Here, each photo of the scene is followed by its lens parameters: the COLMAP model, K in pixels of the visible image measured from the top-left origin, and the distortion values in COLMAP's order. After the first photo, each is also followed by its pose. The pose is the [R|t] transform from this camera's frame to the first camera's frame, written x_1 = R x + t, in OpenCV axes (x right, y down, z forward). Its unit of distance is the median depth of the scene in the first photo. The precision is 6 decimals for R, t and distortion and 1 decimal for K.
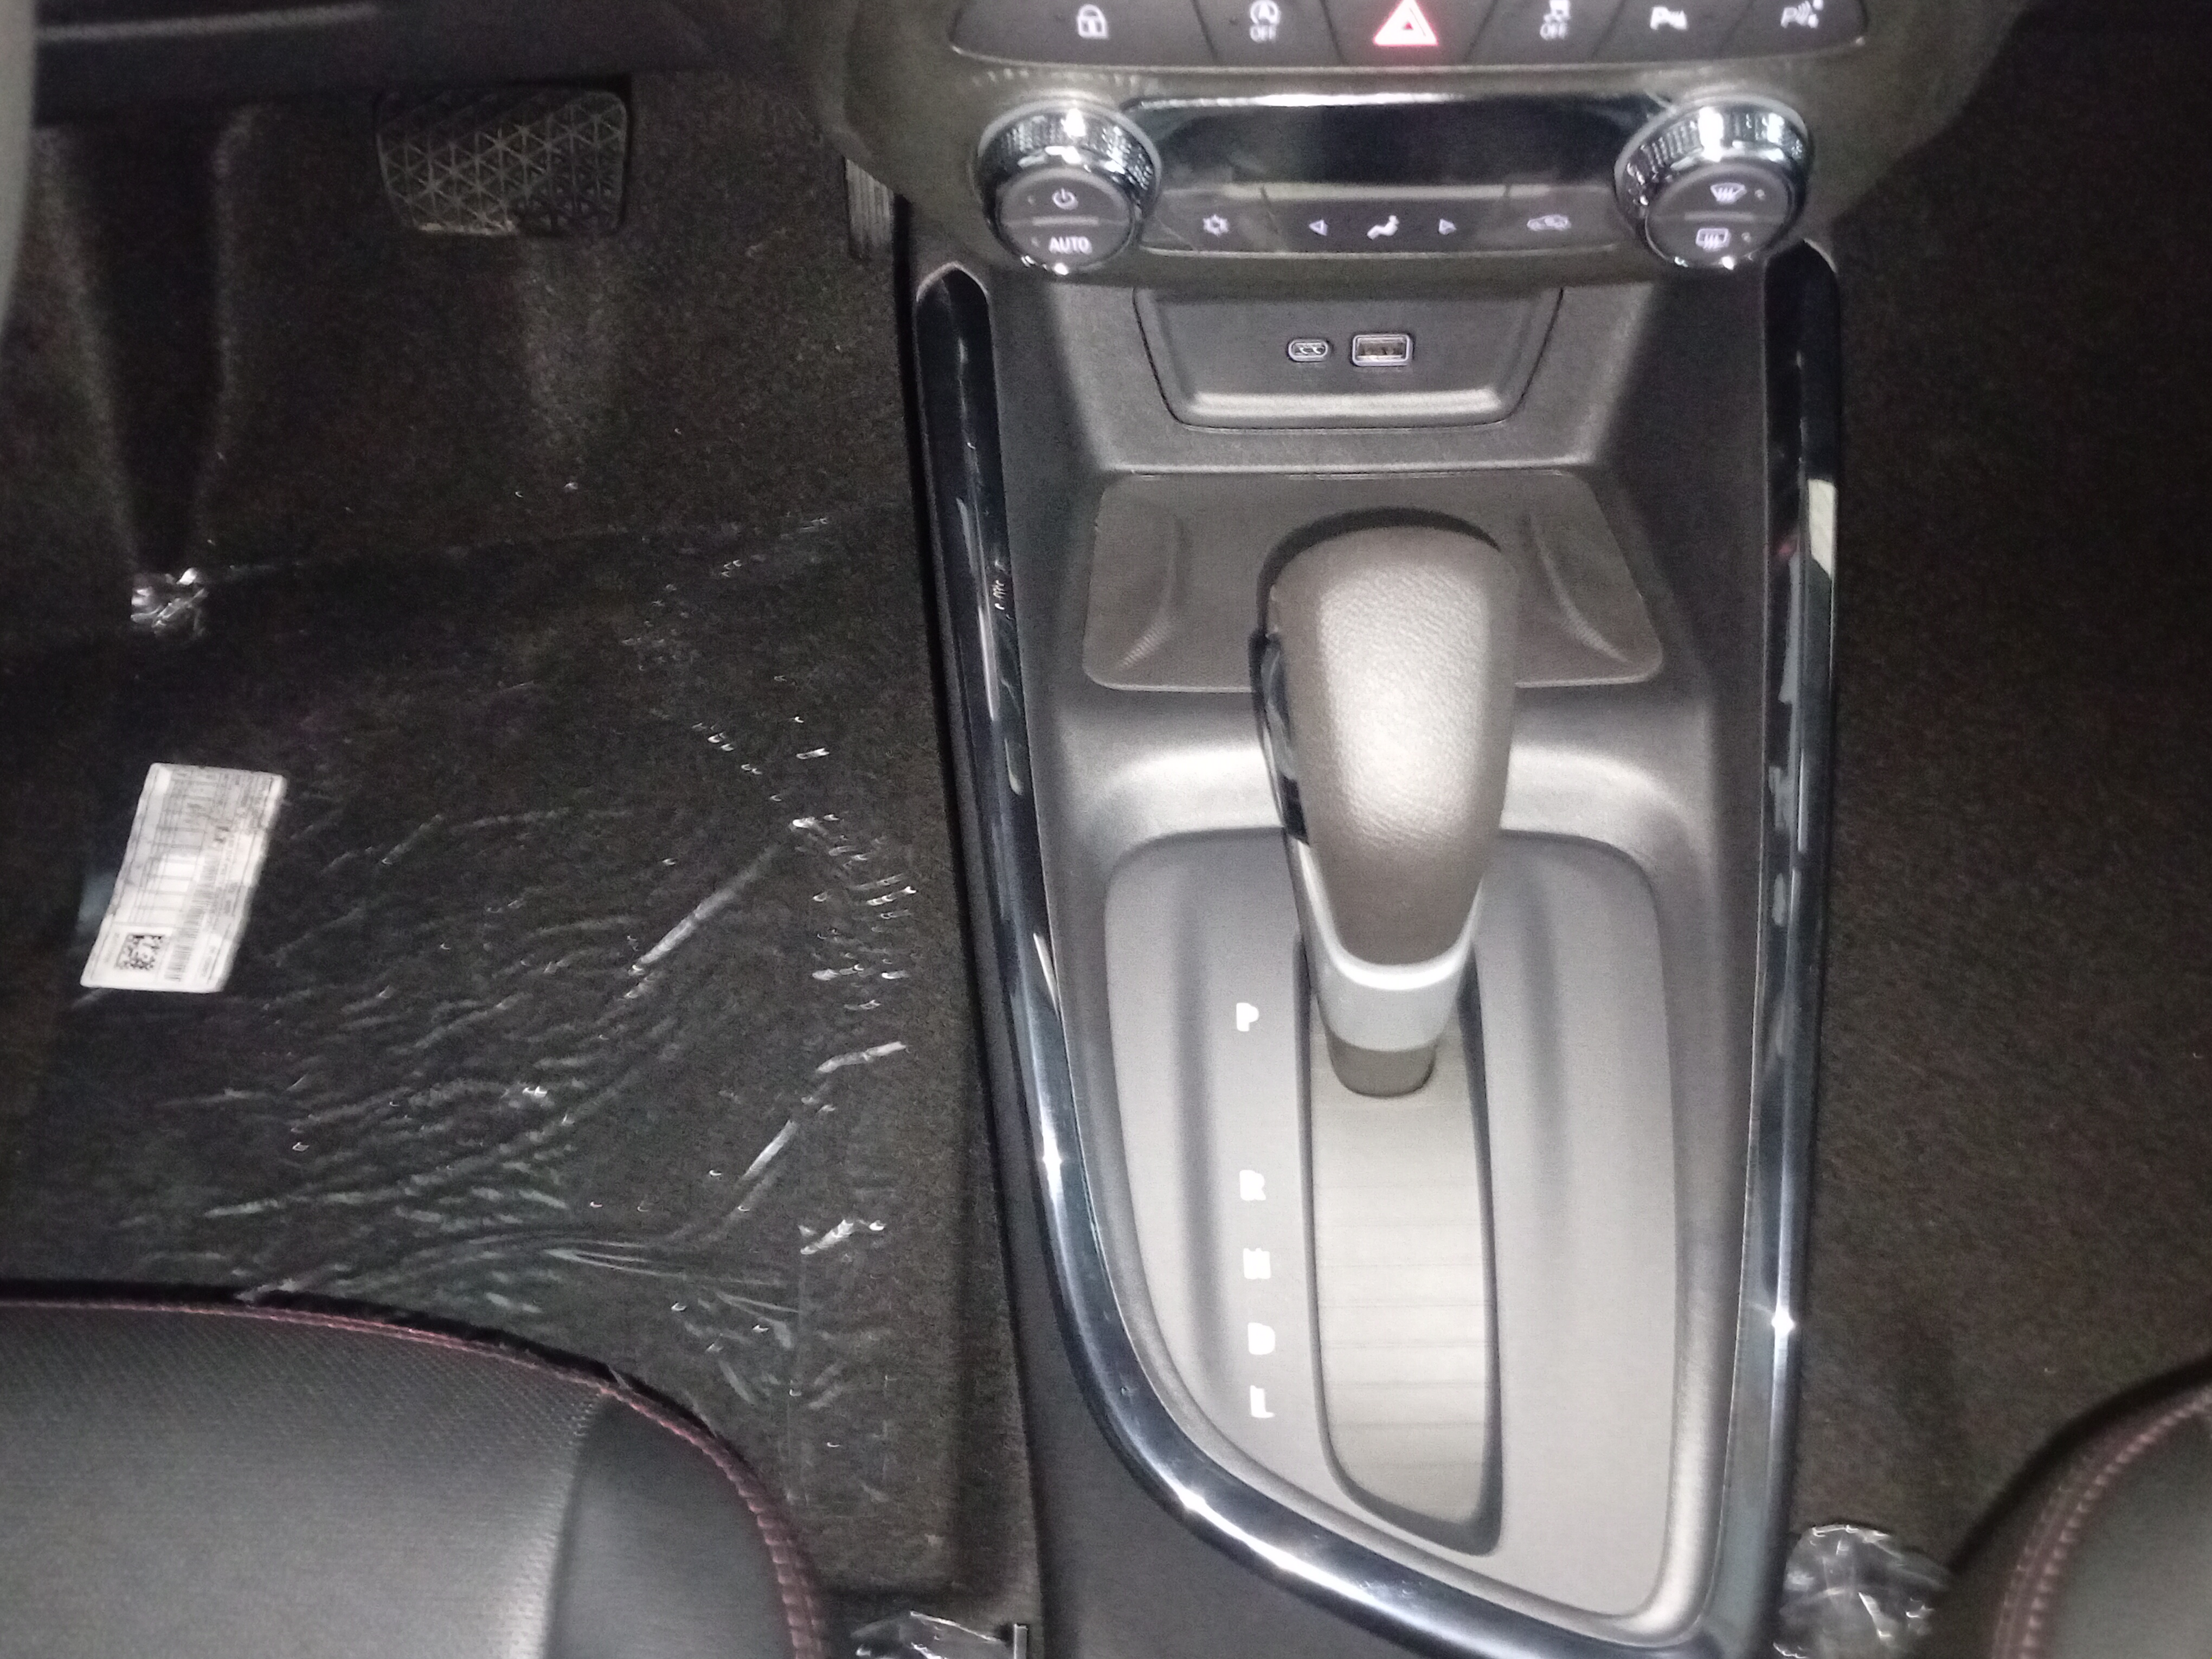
lens RADIAL K [[2028.7, 0, 1106.0], [0, 2028.7, 829.5], [0, 0, 1]] dist [0.078852, -0.000542]
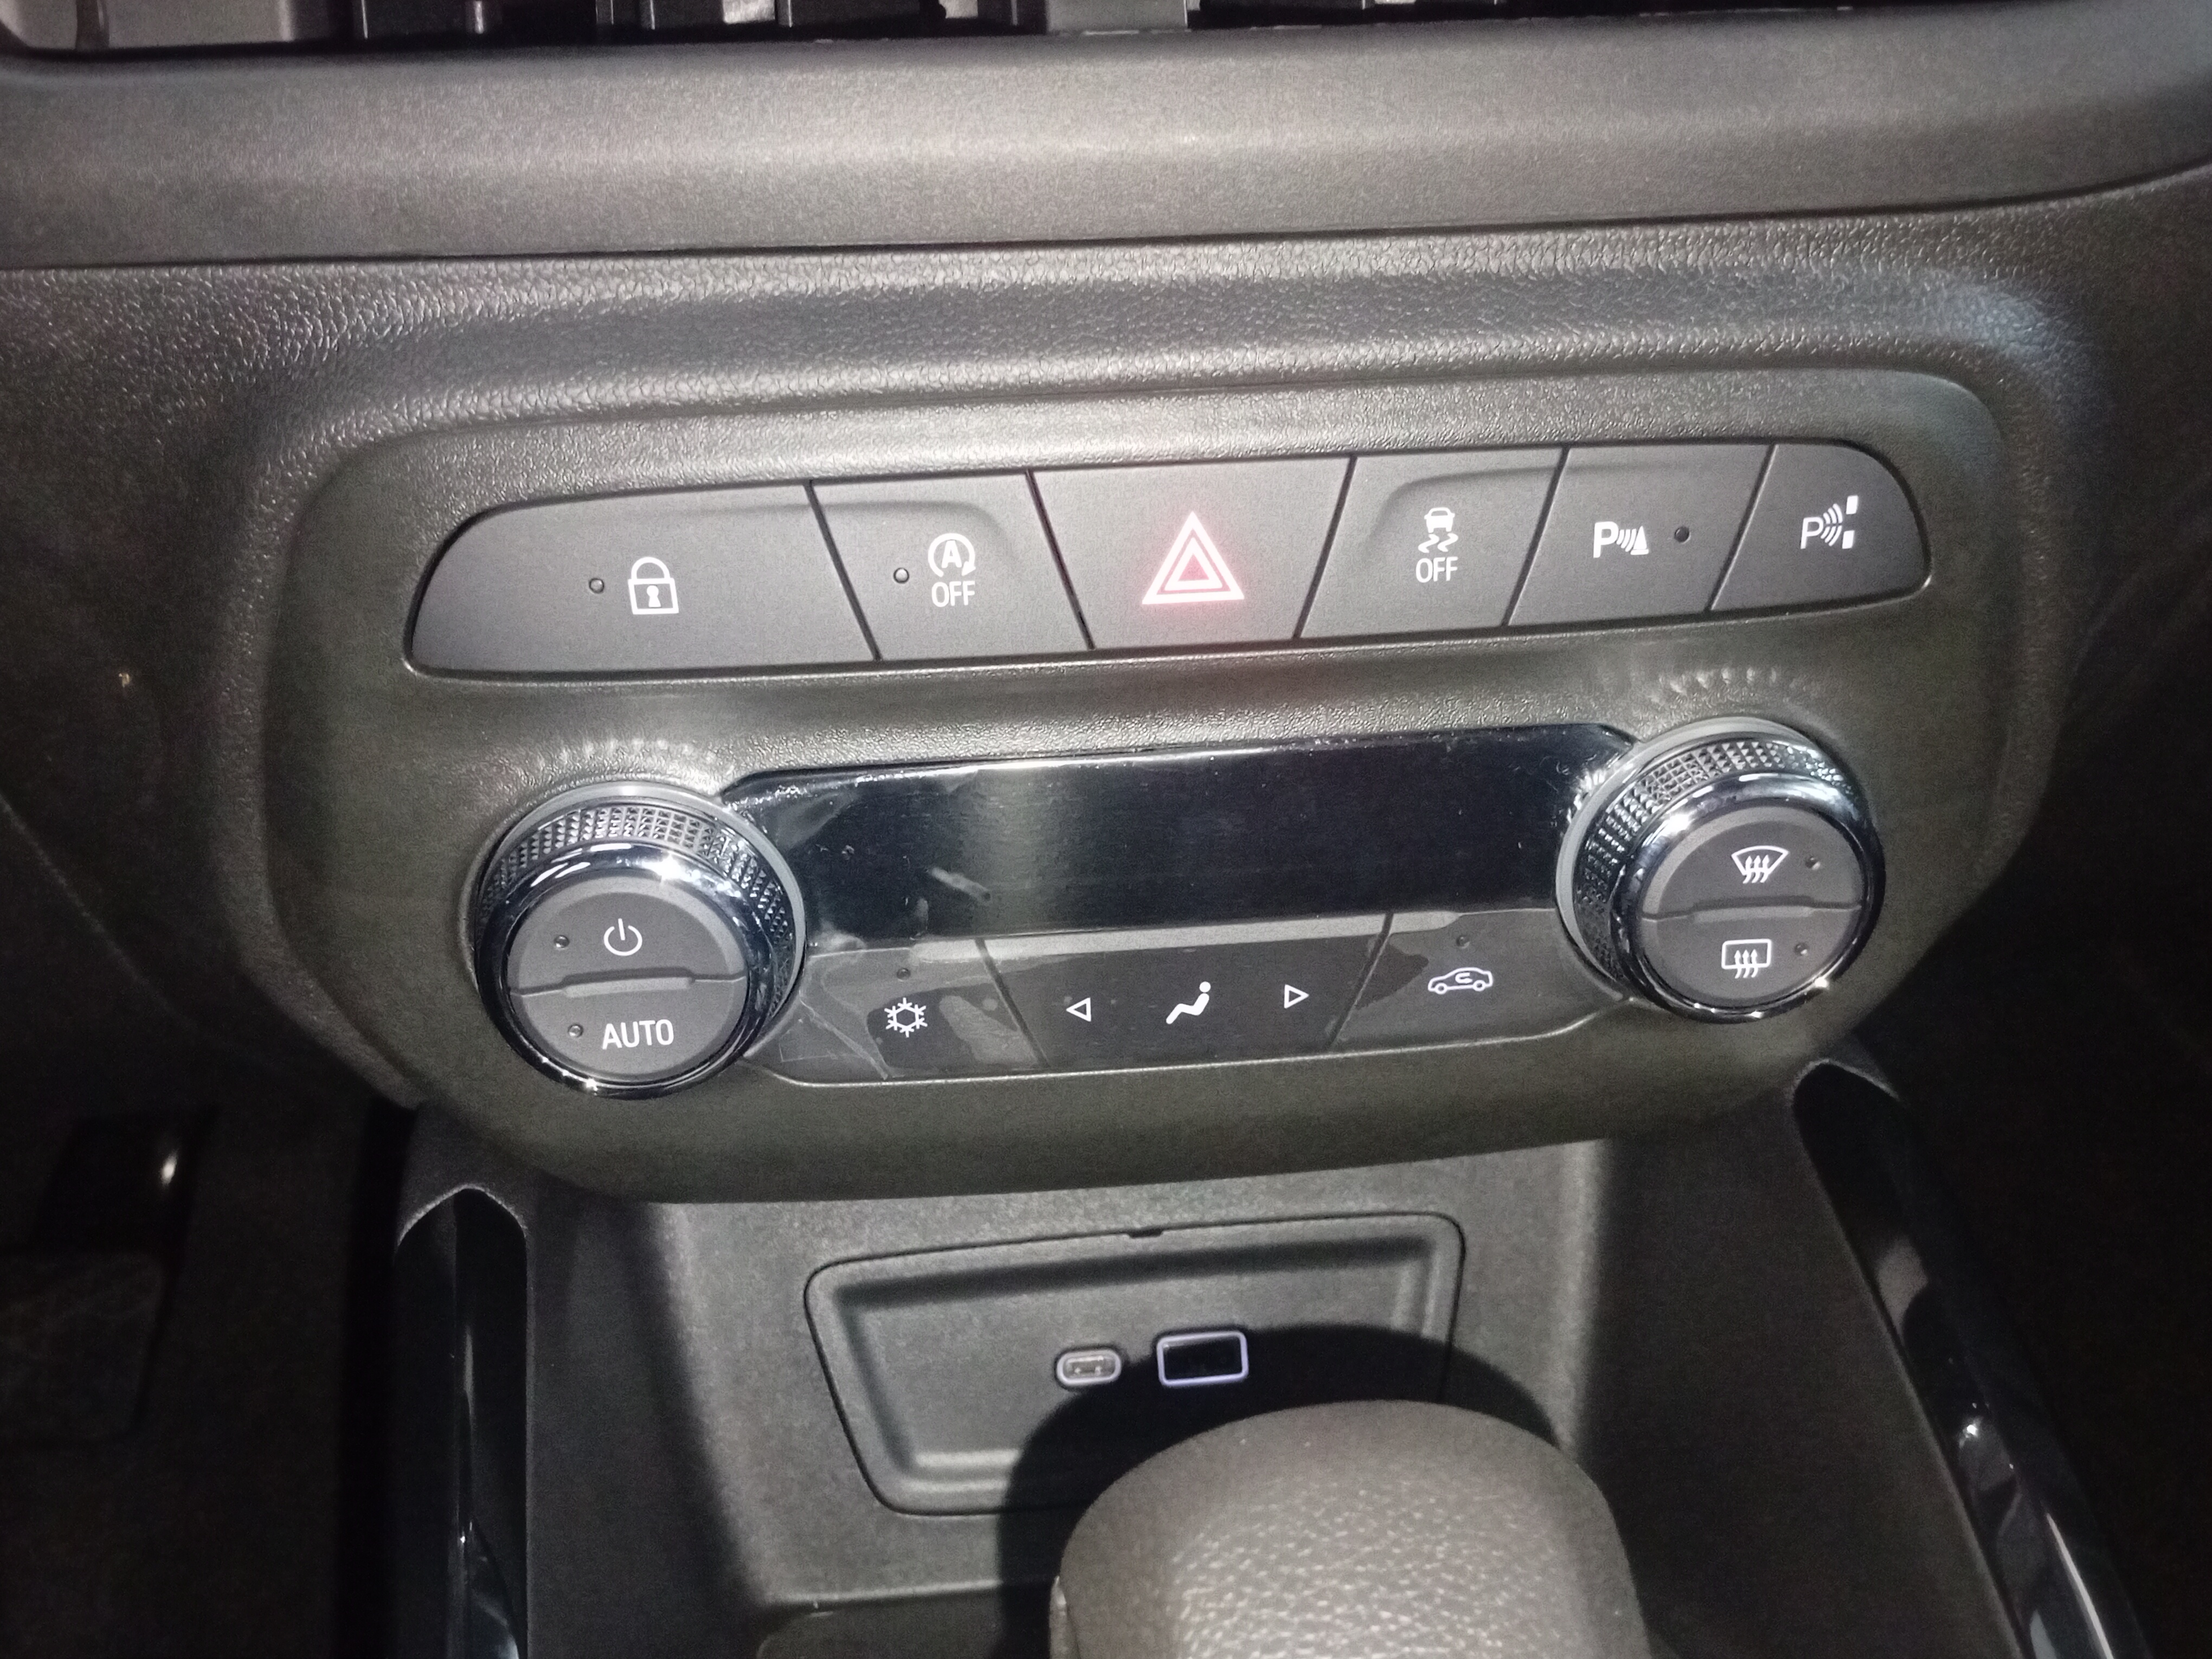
lens RADIAL K [[2028.7, 0, 1106.0], [0, 2028.7, 829.5], [0, 0, 1]] dist [0.078852, -0.000542]
pose [[0.991010, -0.035492, 0.128993, 0.038087], [0.105727, 0.798566, -0.592548, 0.010954], [-0.081979, 0.600860, 0.795140, 0.511698]]
